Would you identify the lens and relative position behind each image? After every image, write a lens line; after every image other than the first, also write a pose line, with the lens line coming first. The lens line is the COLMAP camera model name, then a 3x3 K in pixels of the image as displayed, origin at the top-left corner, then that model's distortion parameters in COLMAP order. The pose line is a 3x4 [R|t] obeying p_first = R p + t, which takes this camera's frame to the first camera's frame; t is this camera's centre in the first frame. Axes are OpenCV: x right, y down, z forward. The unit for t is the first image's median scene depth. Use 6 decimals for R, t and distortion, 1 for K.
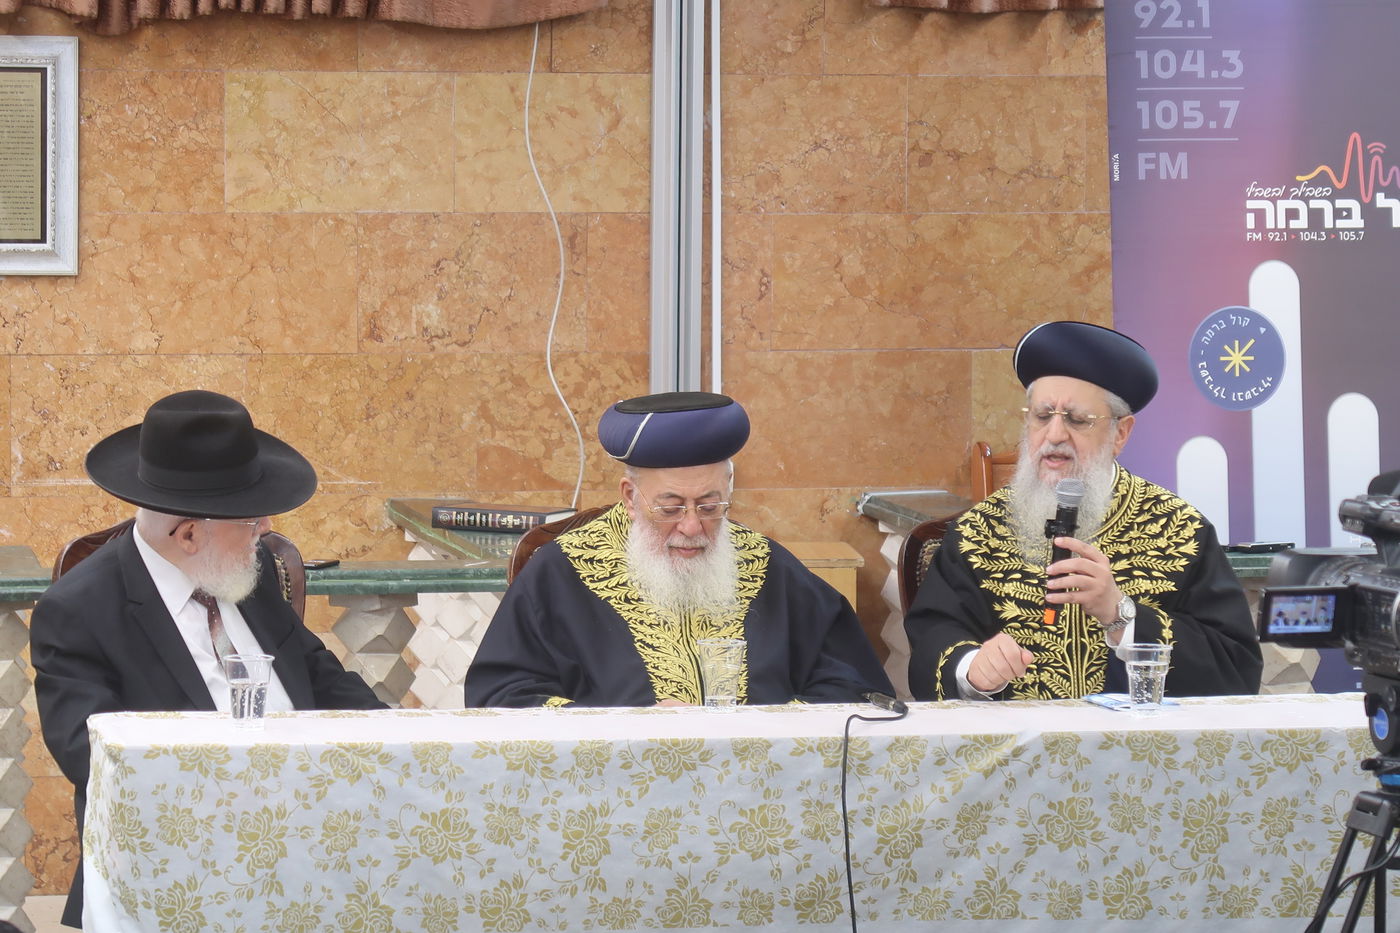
lens RADIAL K [[4962.5, 0, 699.1], [0, 4962.5, 514.3], [0, 0, 1]] dist [0.026799, 0.667211]
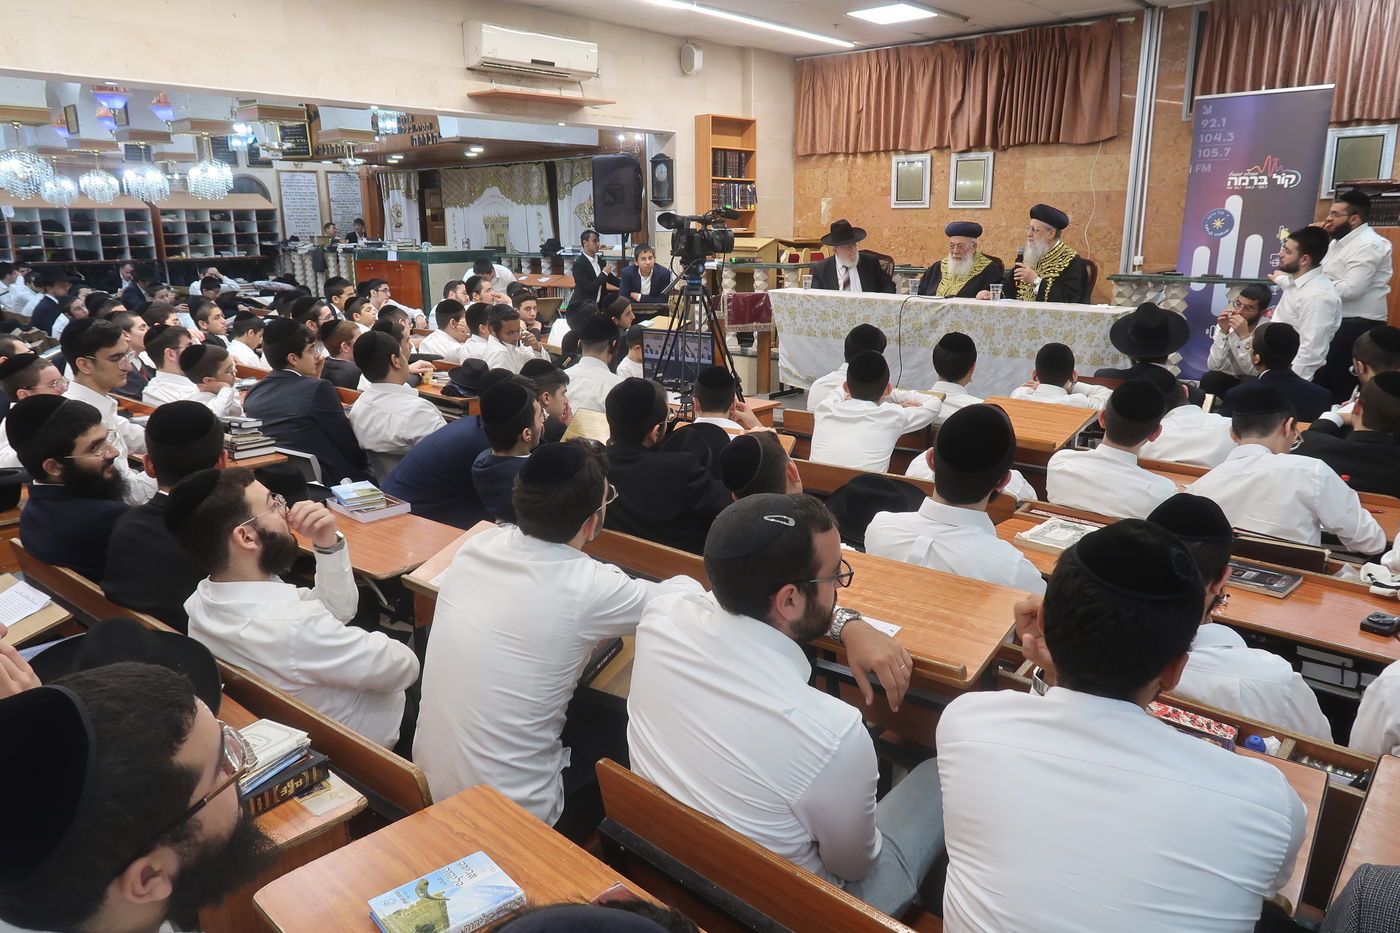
lens RADIAL K [[971.1, 0, 700.0], [0, 971.1, 466.5], [0, 0, 1]] dist [-0.007655, 0.006193]
pose [[0.596707, 0.189793, -0.779692, 0.458522], [-0.058792, 0.979356, 0.193402, 0.026119], [0.800303, -0.069565, 0.595547, 0.282869]]
